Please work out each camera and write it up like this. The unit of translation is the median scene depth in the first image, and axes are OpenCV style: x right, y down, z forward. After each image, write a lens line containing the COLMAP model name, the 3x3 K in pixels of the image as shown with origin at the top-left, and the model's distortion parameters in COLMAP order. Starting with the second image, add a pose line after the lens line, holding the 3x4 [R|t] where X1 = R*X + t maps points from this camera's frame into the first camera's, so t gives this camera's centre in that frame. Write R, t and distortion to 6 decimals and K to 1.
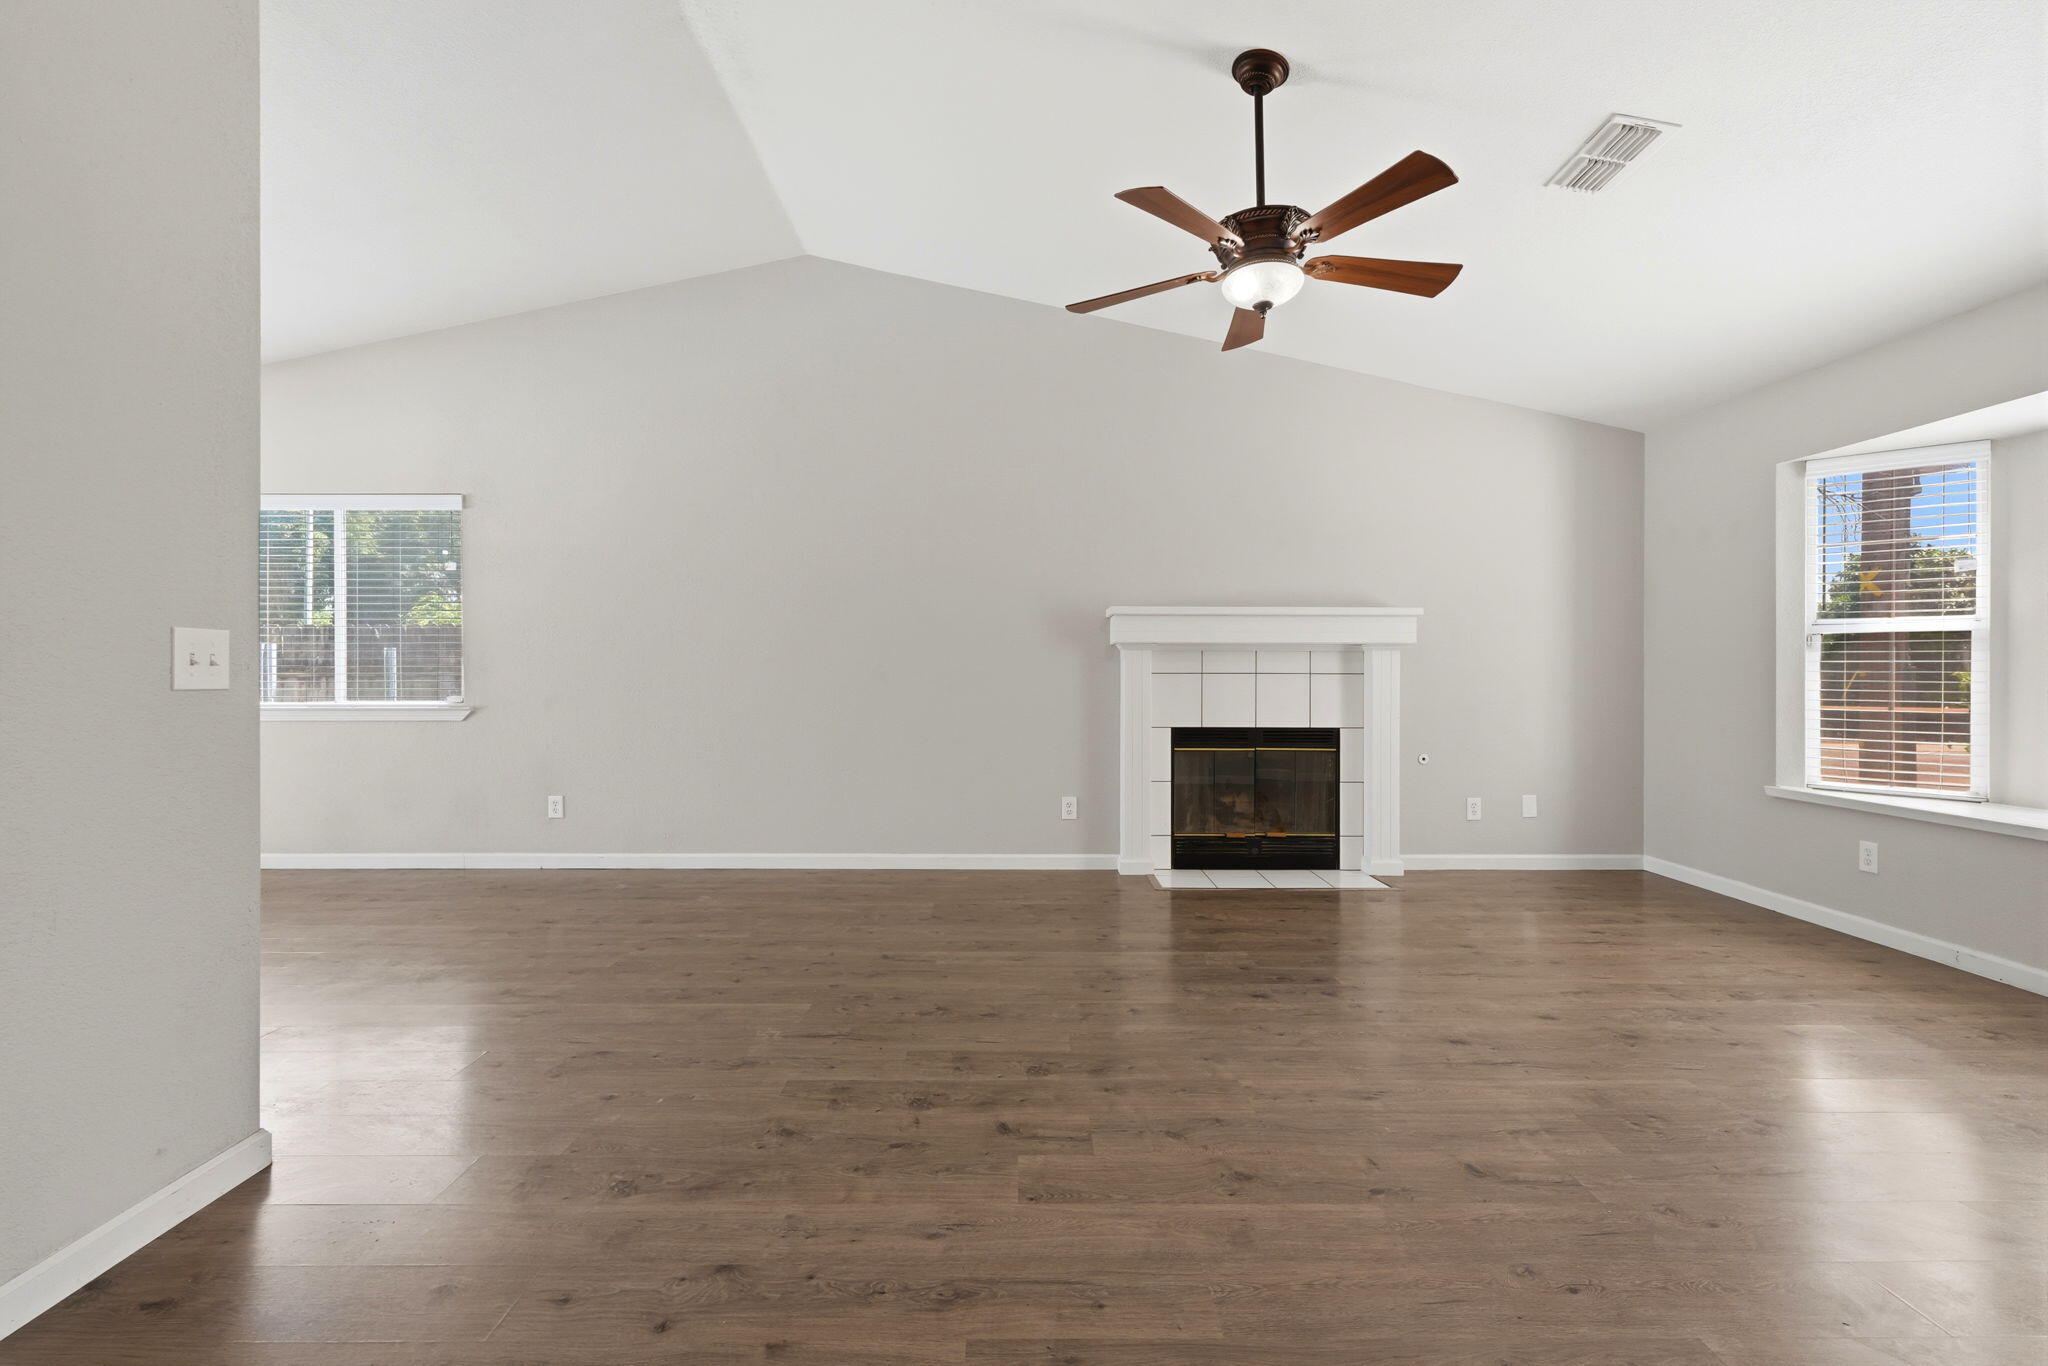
lens RADIAL K [[916.3, 0, 1024.1], [0, 916.3, 675.5], [0, 0, 1]] dist [0.000313, 0.000444]
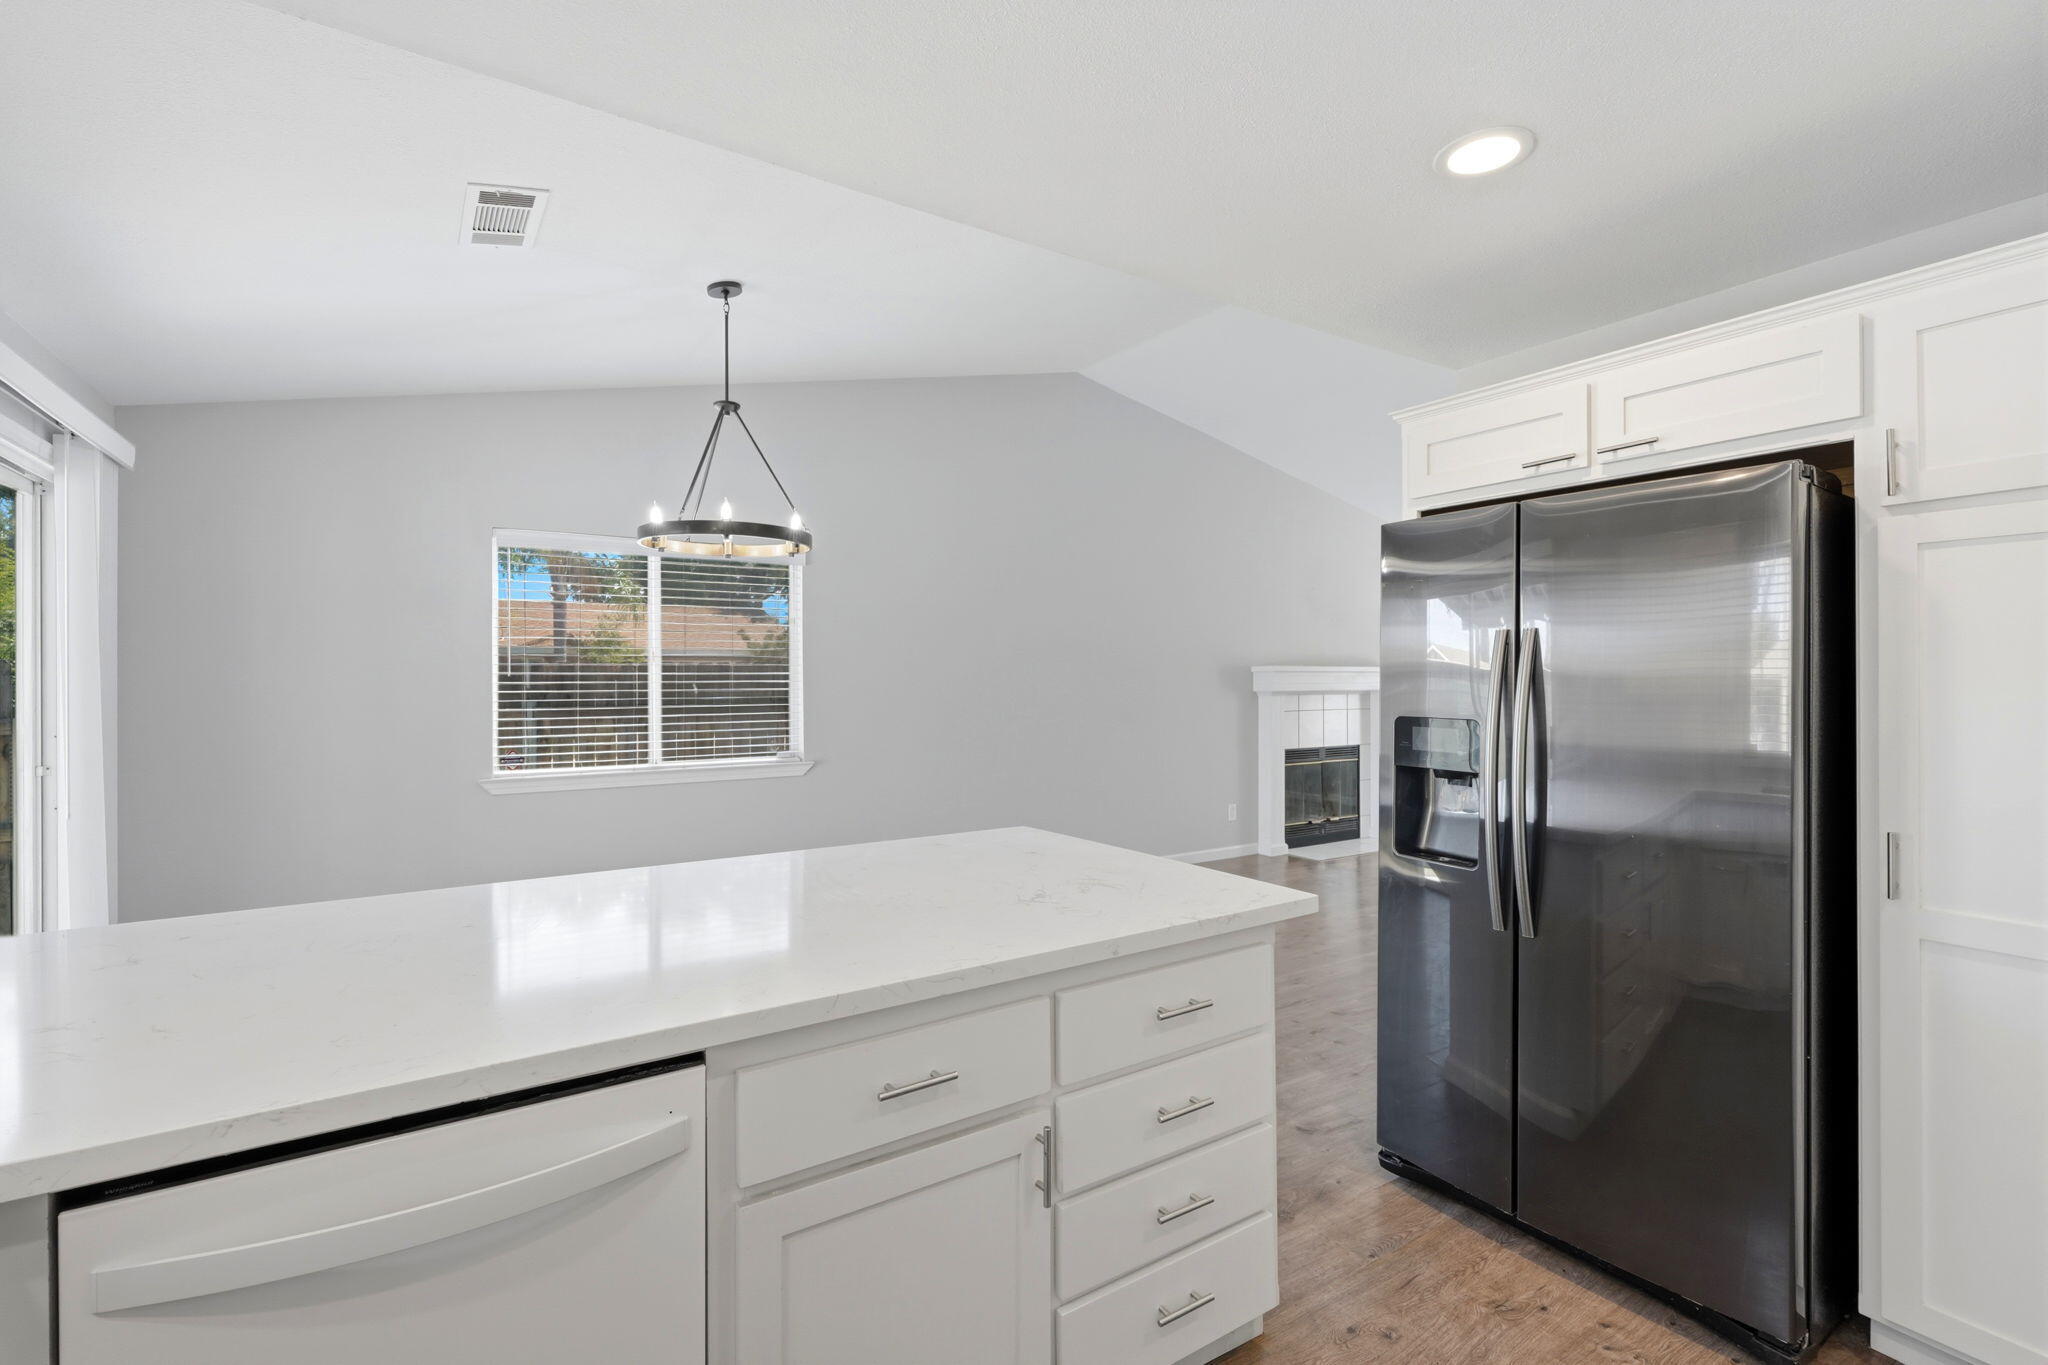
lens RADIAL K [[916.3, 0, 1026.7], [0, 916.3, 684.1], [0, 0, 1]] dist [0.000313, 0.000444]
pose [[0.842604, -0.007981, 0.538475, -1.318566], [0.006601, 0.999968, 0.004491, -0.075342], [-0.538494, -0.000229, 0.842630, 0.029772]]
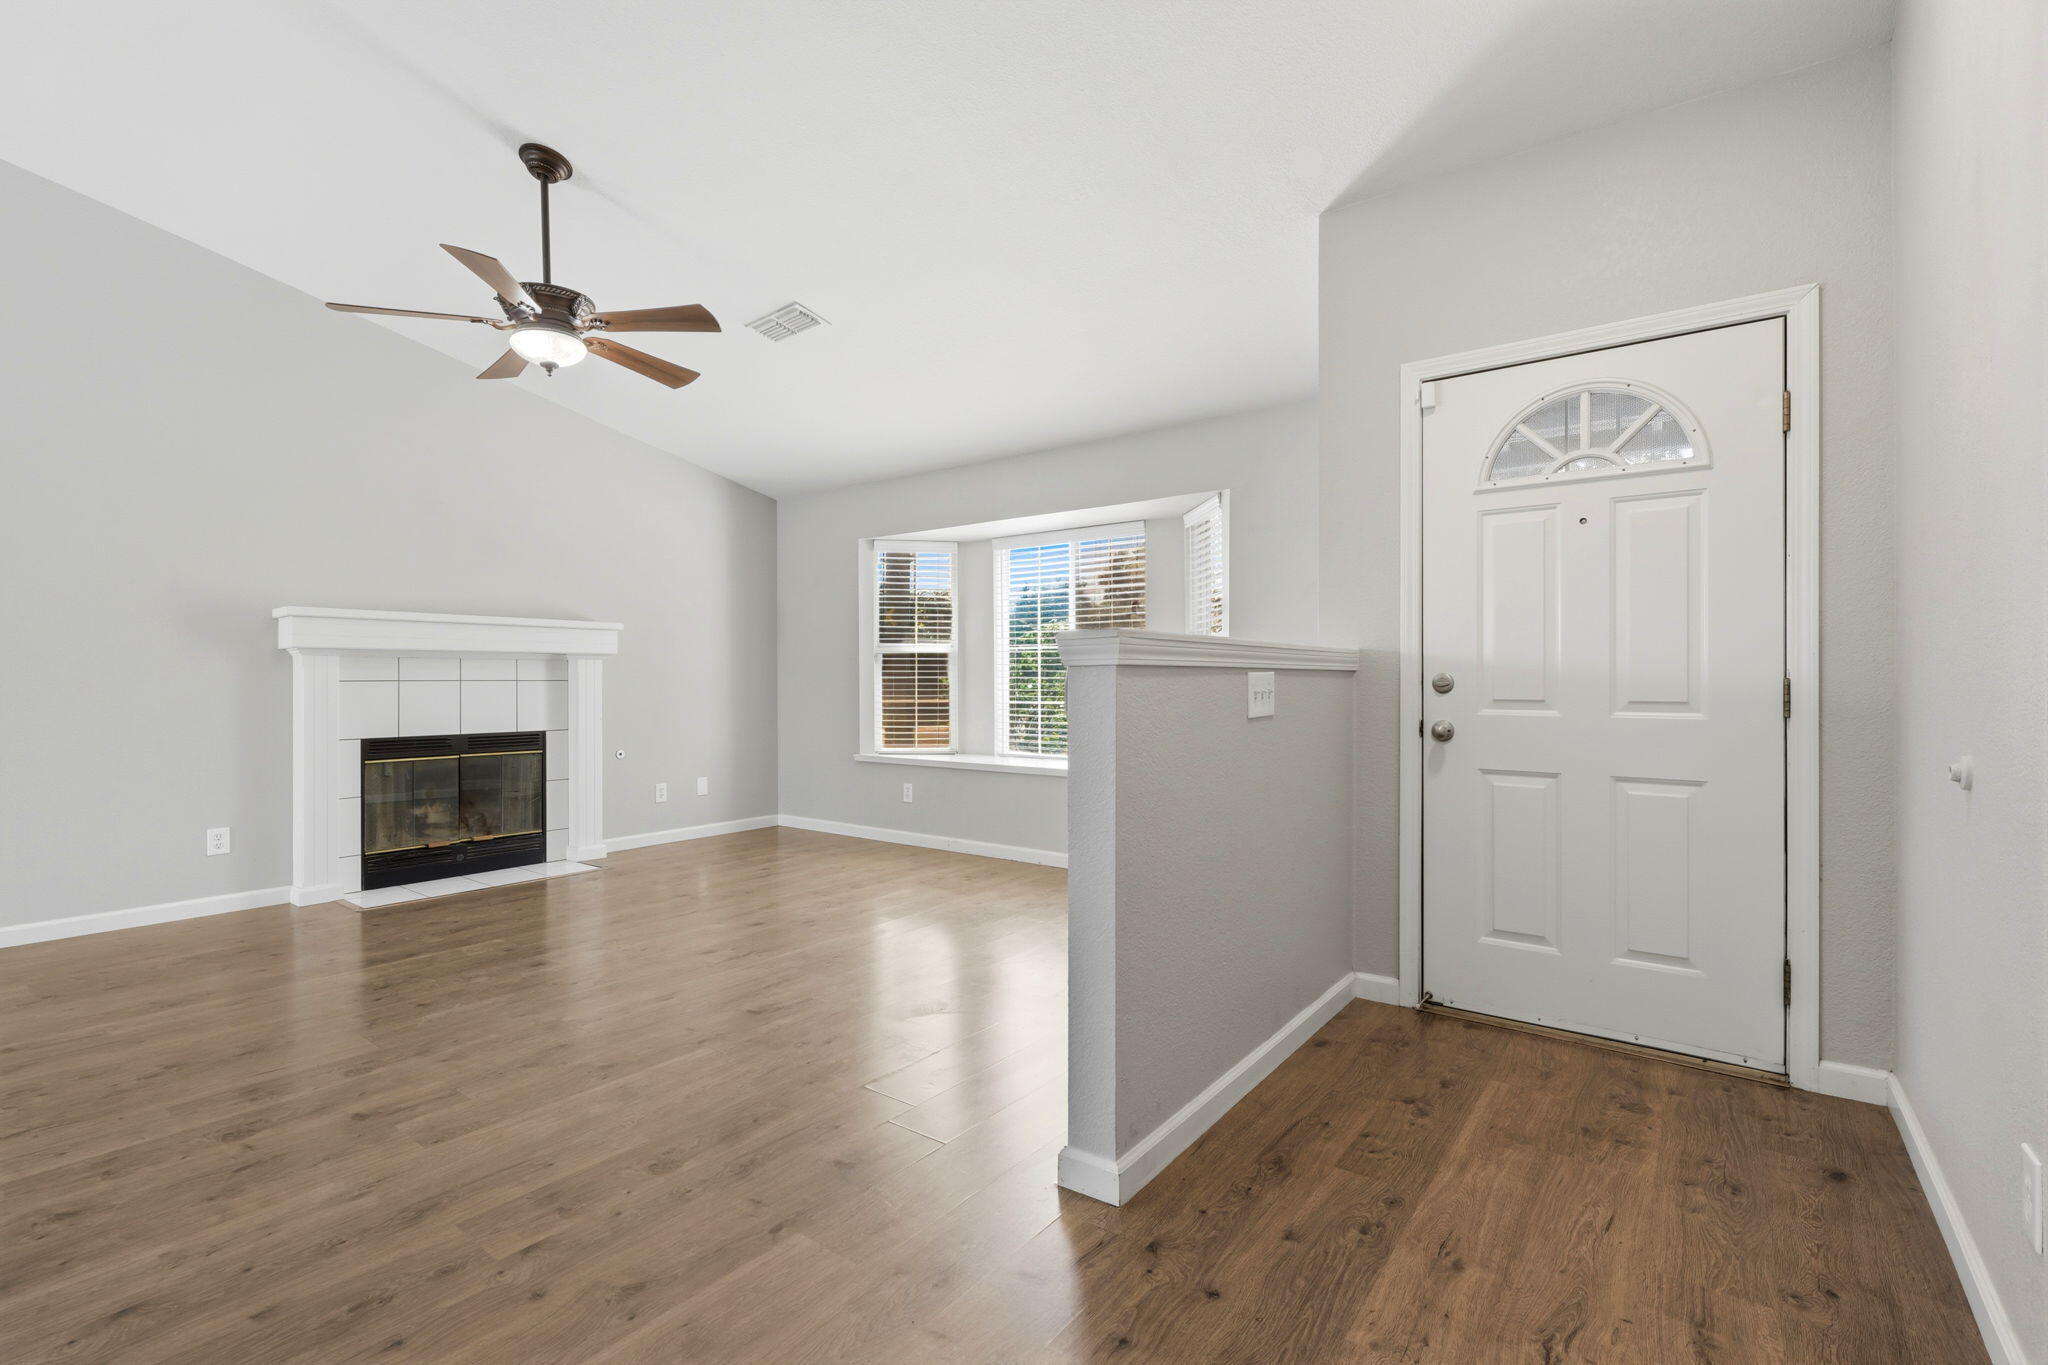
lens RADIAL K [[916.3, 0, 1025.0], [0, 916.3, 676.7], [0, 0, 1]] dist [0.000313, 0.000444]
pose [[0.610193, -0.002092, 0.792250, -0.234077], [0.005658, 0.999983, -0.001717, -0.001861], [-0.792233, 0.005530, 0.610194, -0.148455]]
